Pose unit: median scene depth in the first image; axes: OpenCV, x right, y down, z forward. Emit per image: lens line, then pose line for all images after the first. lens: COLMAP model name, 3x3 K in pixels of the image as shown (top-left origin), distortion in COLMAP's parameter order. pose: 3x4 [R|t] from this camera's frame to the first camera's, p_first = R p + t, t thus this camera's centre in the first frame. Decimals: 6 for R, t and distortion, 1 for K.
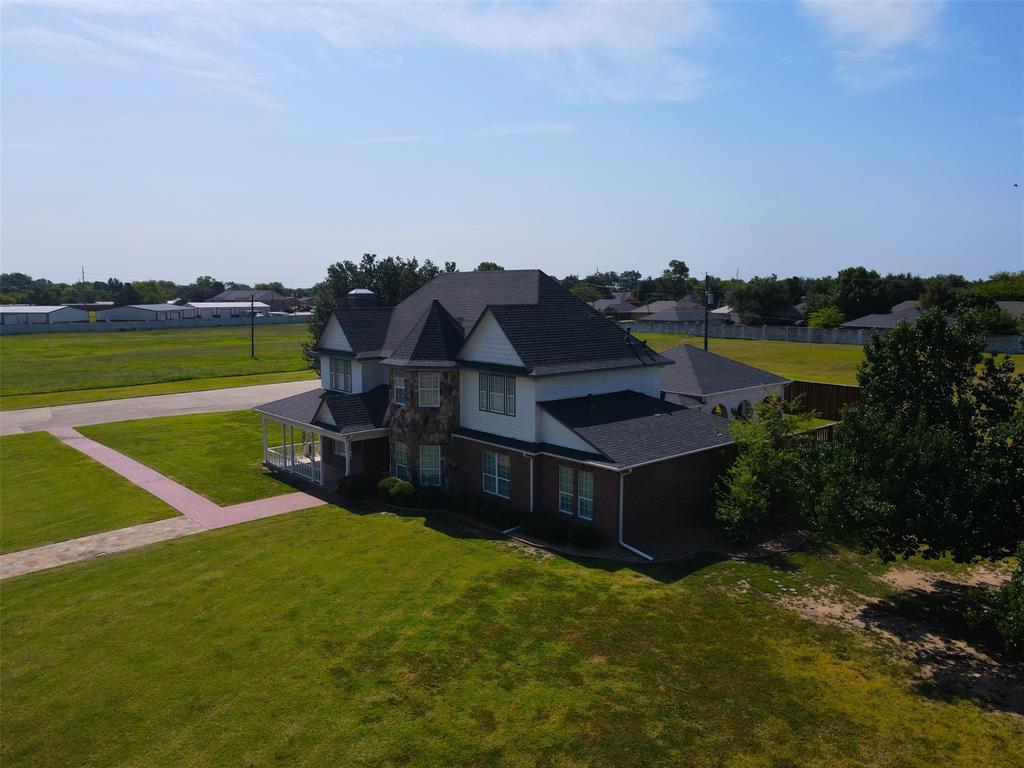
lens RADIAL K [[707.9, 0, 512.0], [0, 707.9, 384.0], [0, 0, 1]] dist [-0.006633, 0.034071]
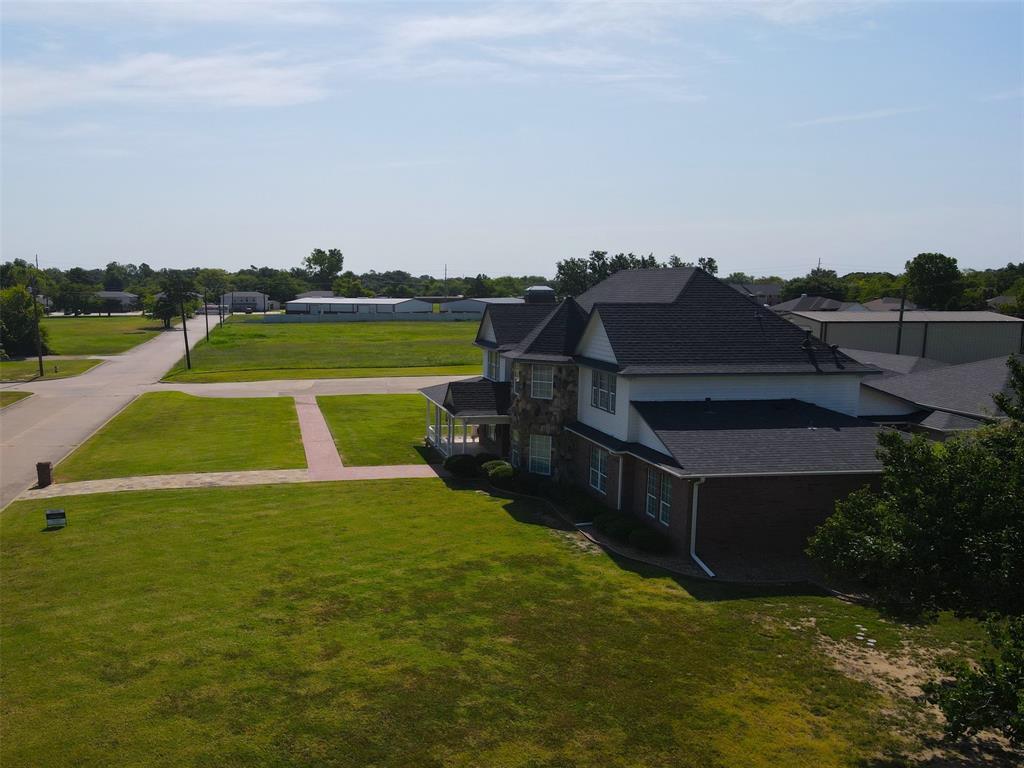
lens RADIAL K [[720.0, 0, 512.0], [0, 720.0, 384.0], [0, 0, 1]] dist [0.000701, 0.006478]
pose [[0.893589, 0.064385, -0.444244, 0.360115], [-0.062491, 0.997866, 0.018922, -0.007912], [0.444514, 0.010853, 0.895706, 0.022561]]
